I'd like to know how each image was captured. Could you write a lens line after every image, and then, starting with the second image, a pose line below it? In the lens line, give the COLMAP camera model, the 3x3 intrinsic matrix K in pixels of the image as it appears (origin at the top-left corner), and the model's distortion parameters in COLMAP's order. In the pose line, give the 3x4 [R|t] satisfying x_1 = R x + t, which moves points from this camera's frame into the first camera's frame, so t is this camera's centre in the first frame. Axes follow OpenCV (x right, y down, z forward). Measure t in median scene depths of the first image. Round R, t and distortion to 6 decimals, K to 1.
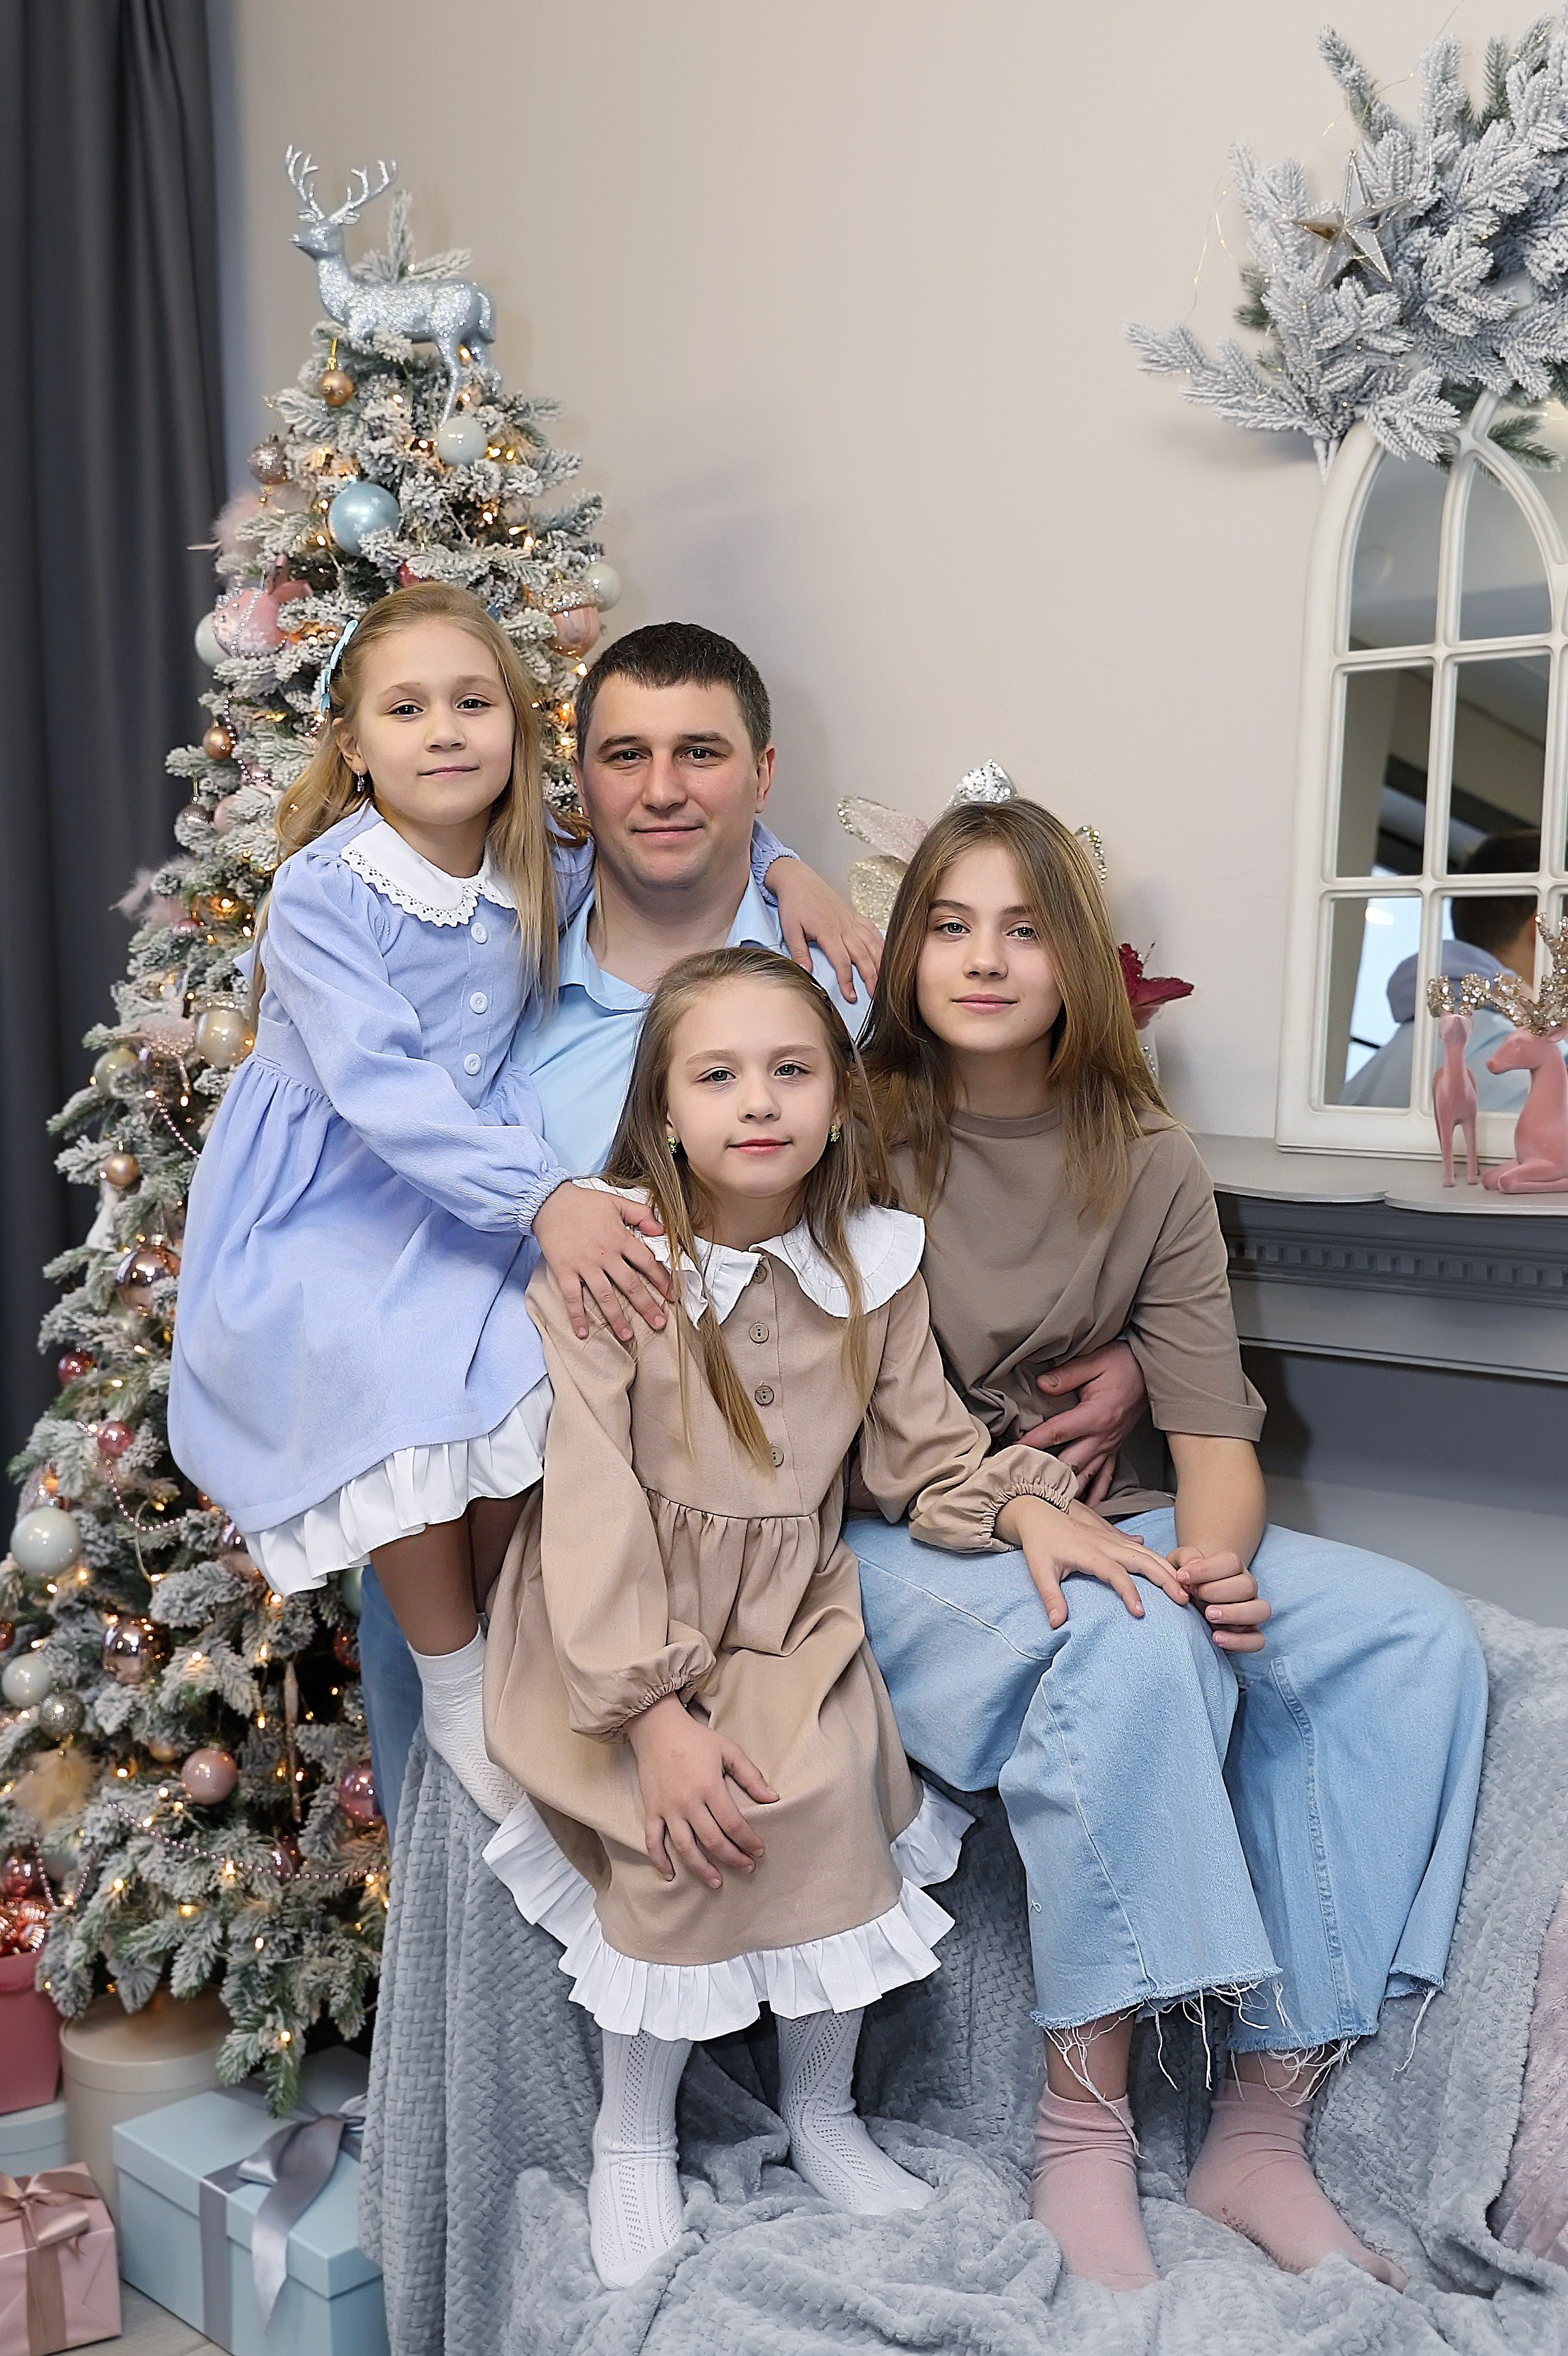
lens RADIAL K [[4106.8, 0, 781.5], [0, 4106.8, 1175.0], [0, 0, 1]] dist [-0.156465, 0.000000]
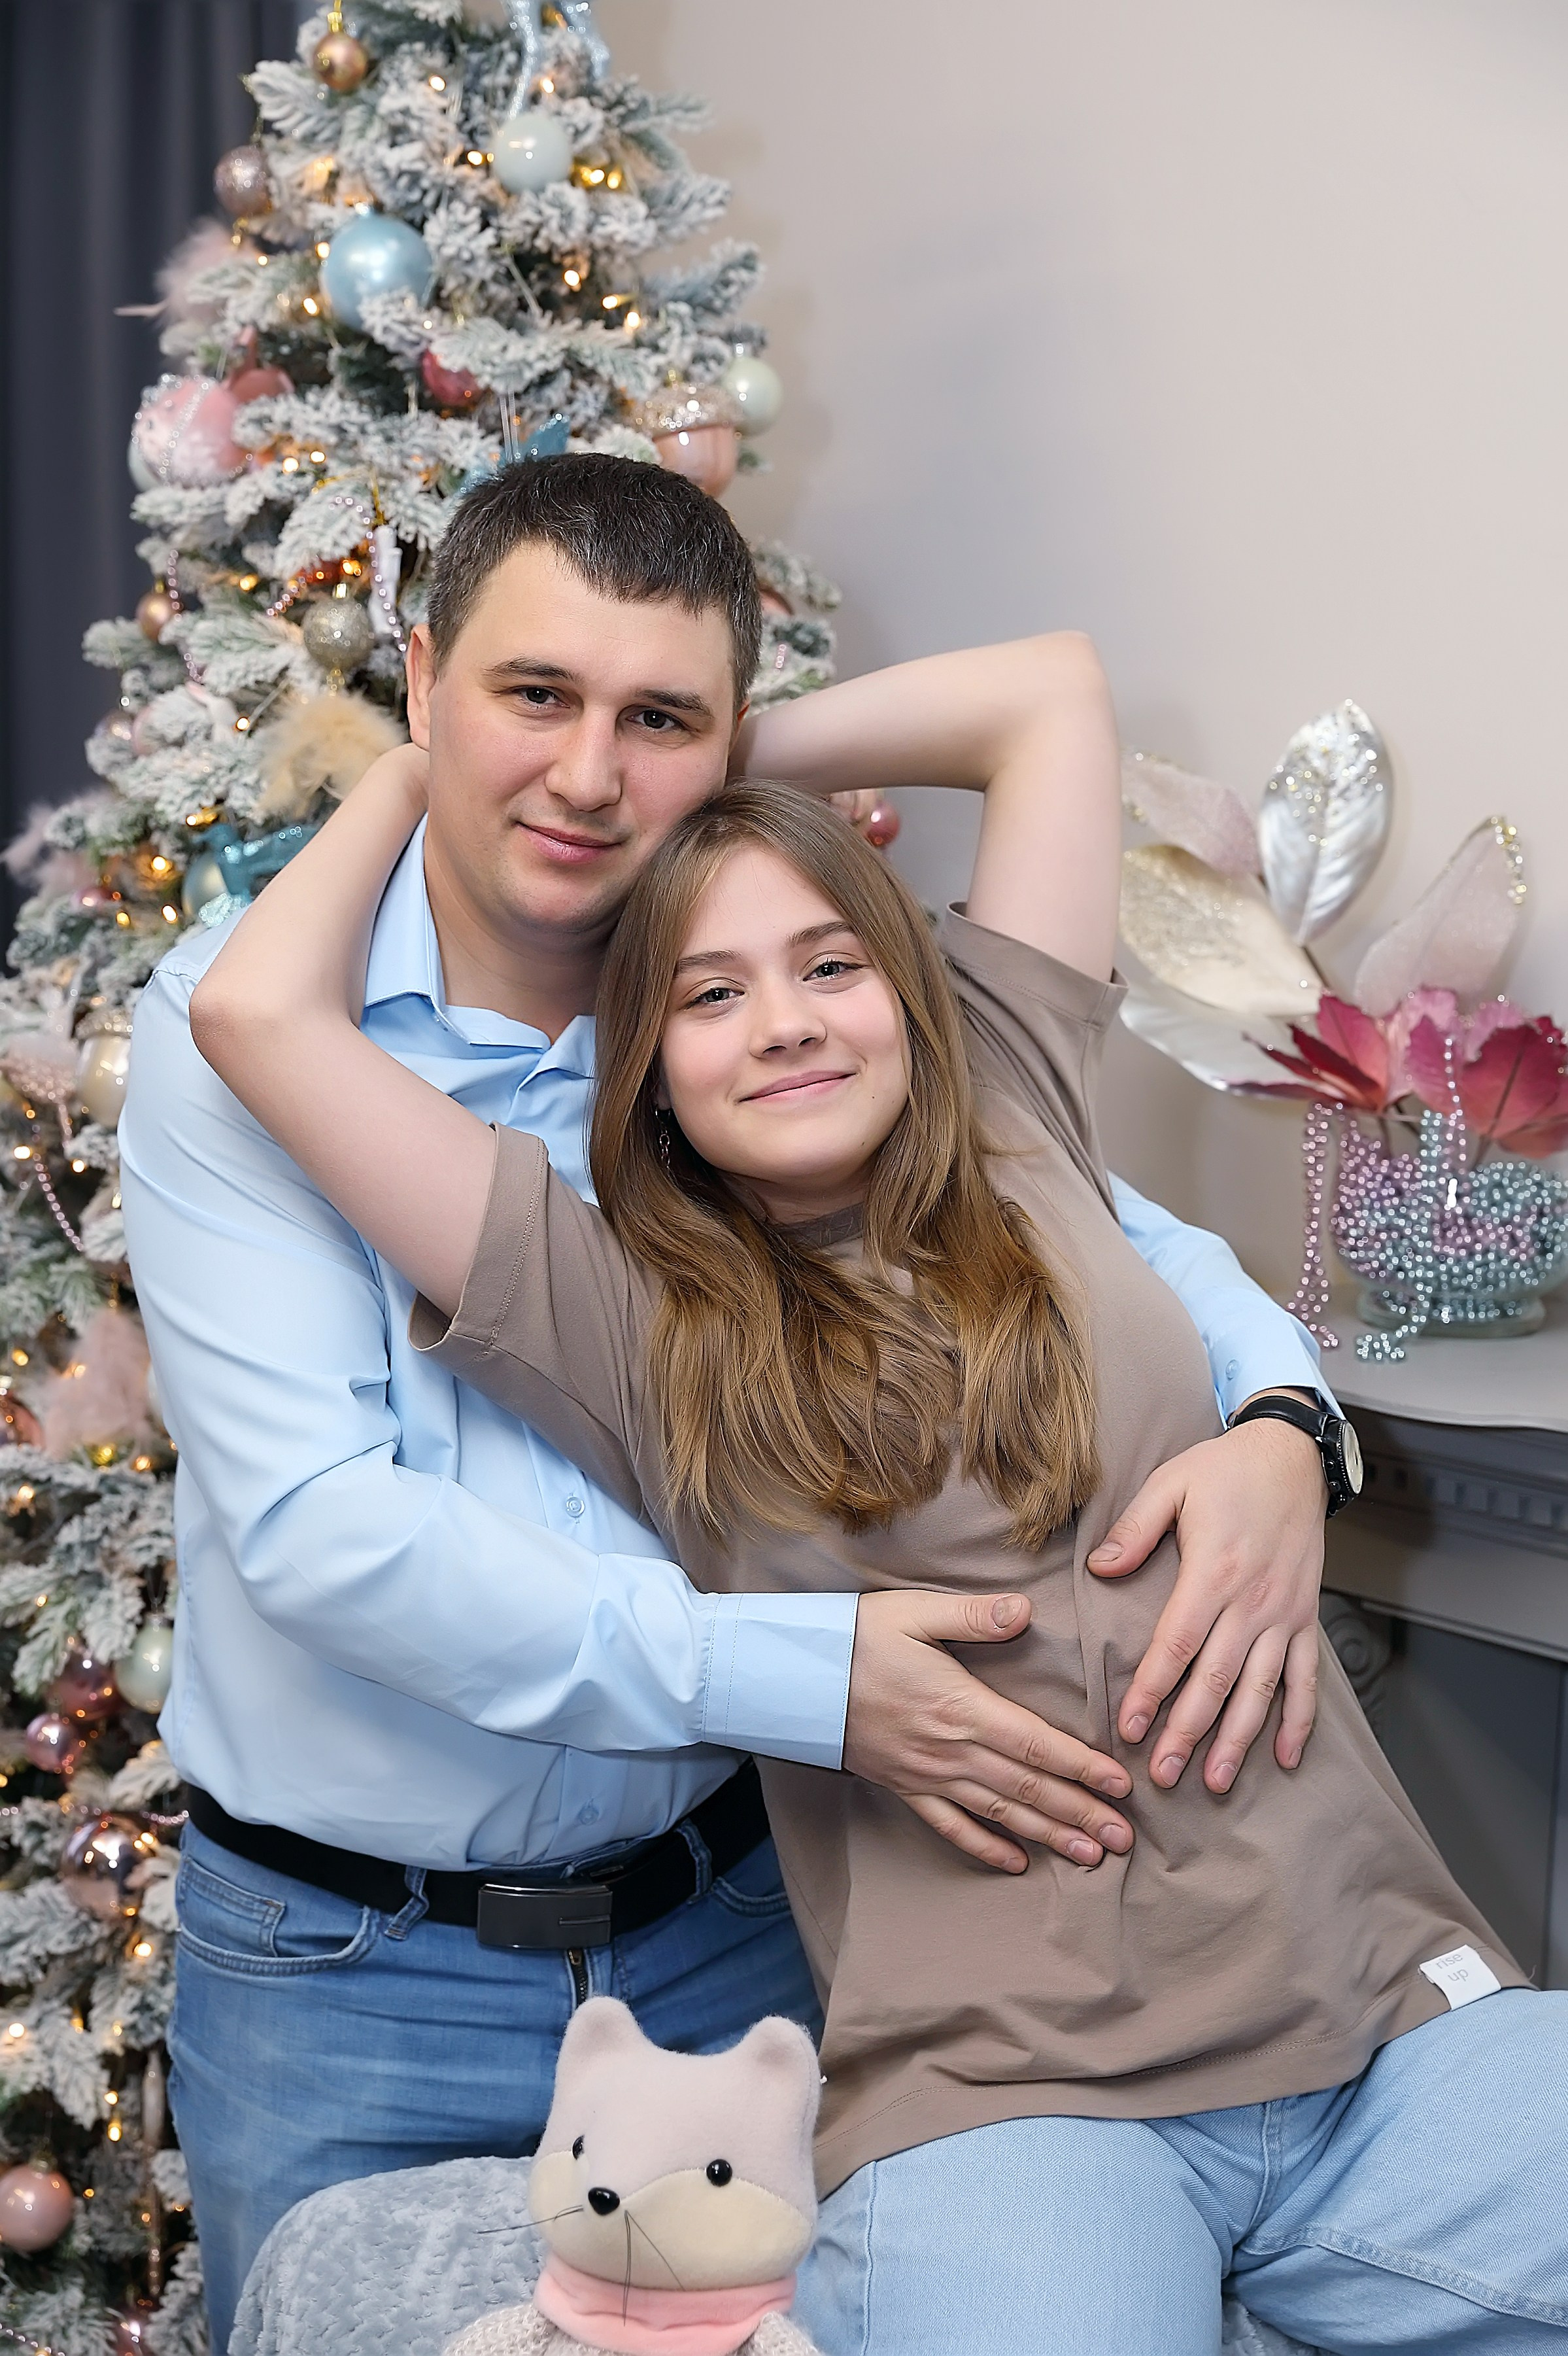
lens RADIAL K [[3684.2, 0, 790.0], [0, 3684.2, 1183.3], [0, 0, 1]] dist [-0.044956, 0.000000]
pose [[0.987733, 0.065937, -0.141548, 0.051535], [-0.057720, 0.996443, 0.061395, -0.058454], [0.145093, -0.052472, 0.988026, 0.437103]]
